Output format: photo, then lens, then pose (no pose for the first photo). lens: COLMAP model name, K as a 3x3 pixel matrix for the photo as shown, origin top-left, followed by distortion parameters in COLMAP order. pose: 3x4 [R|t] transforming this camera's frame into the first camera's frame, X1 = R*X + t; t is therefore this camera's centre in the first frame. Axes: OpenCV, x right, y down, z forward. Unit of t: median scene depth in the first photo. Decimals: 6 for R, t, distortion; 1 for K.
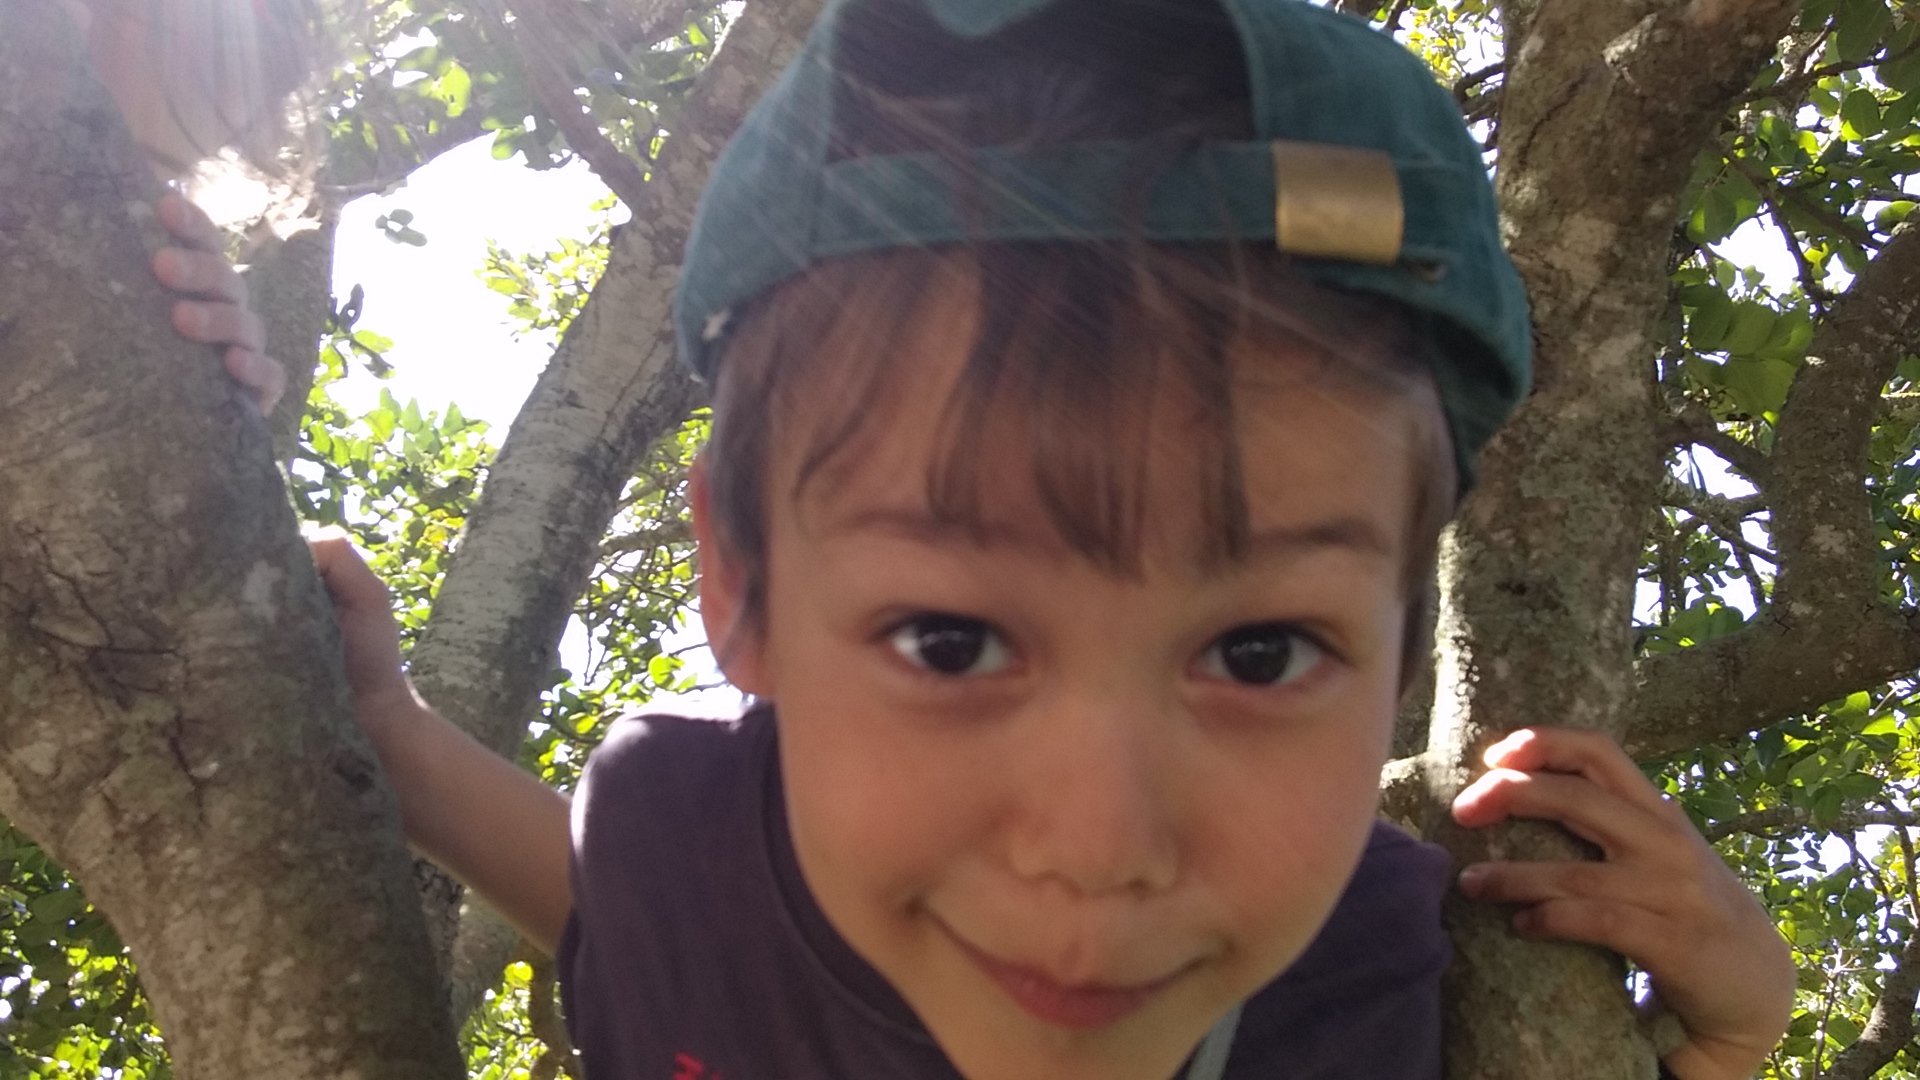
lens RADIAL K [[1613.4, 0, 965.3], [0, 1613.4, 579.1], [0, 0, 1]] dist [0.078392, -0.112933]
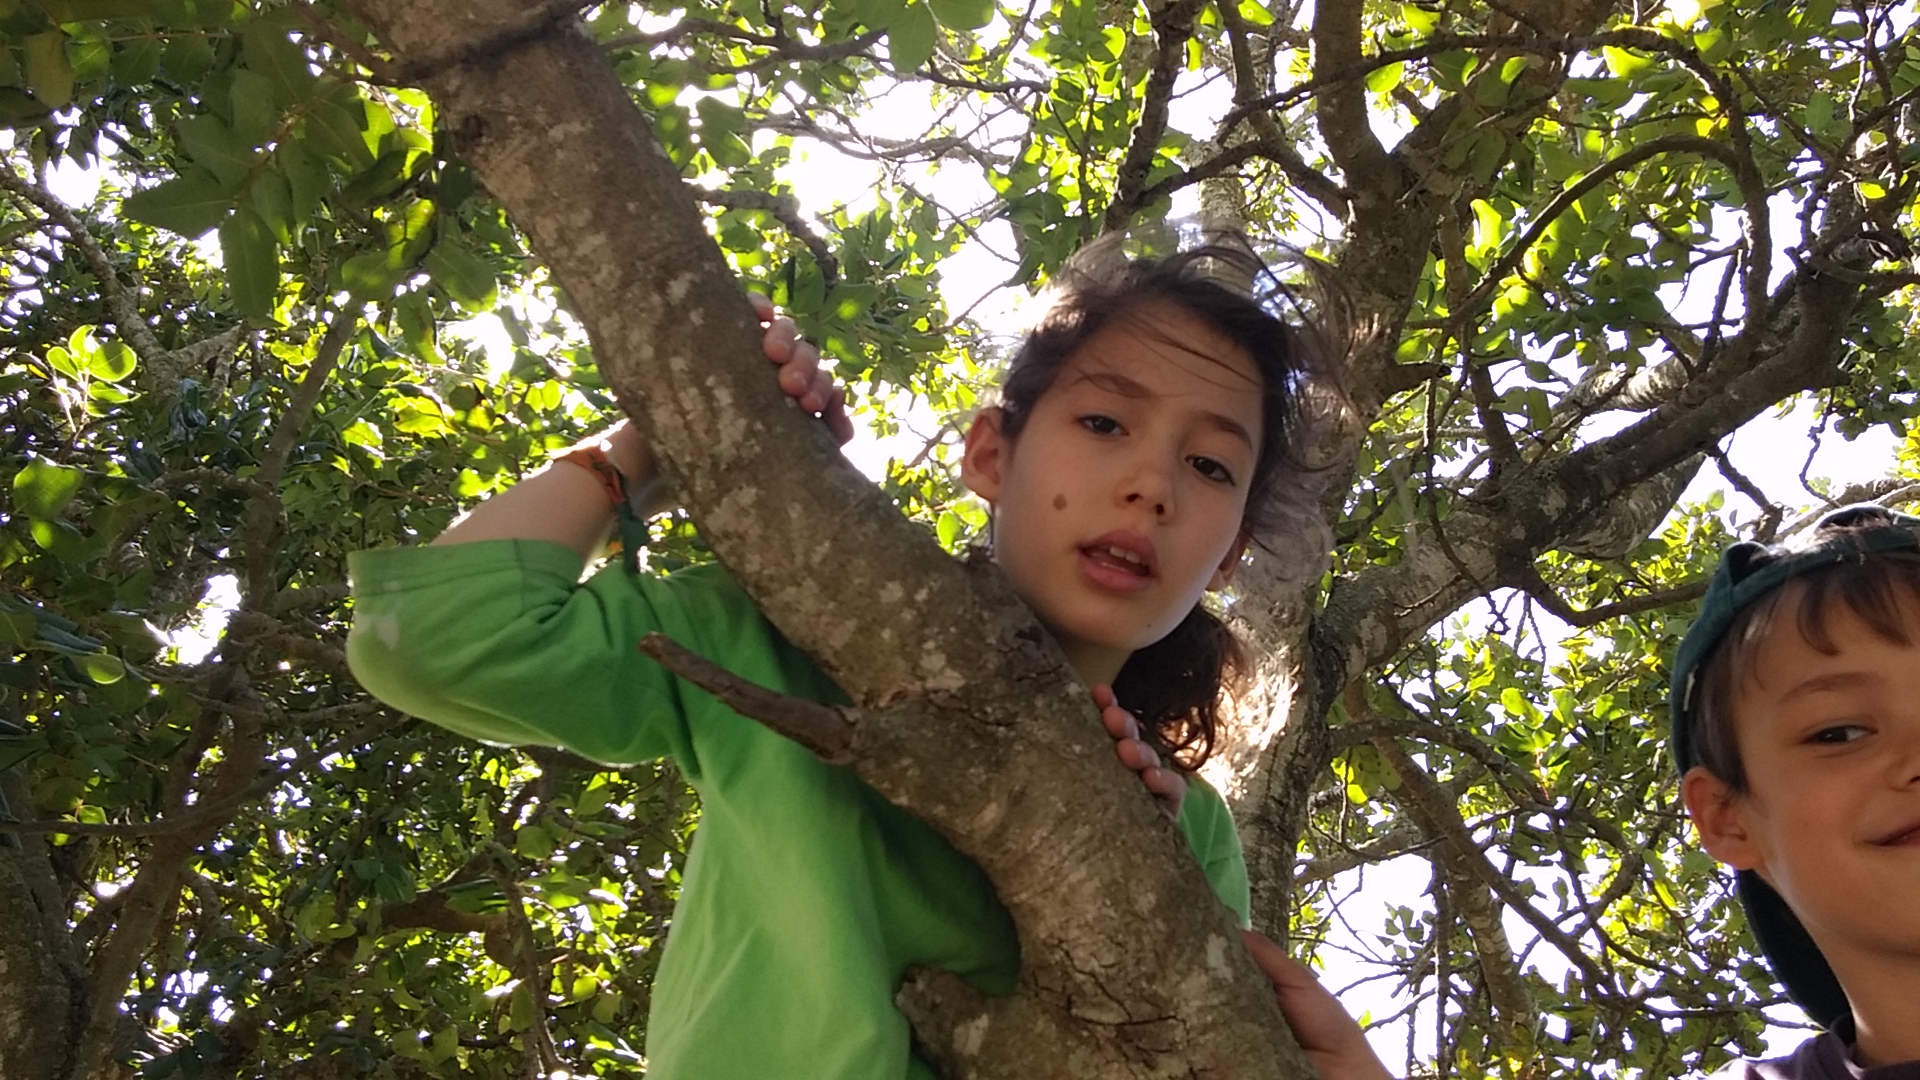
lens RADIAL K [[1618.3, 0, 975.0], [0, 1618.3, 552.6], [0, 0, 1]] dist [0.067495, -0.089893]
pose [[0.923601, -0.264417, -0.277570, -0.175313], [0.194948, 0.947400, -0.253826, -0.007447], [0.330086, 0.180322, 0.926568, -0.319176]]
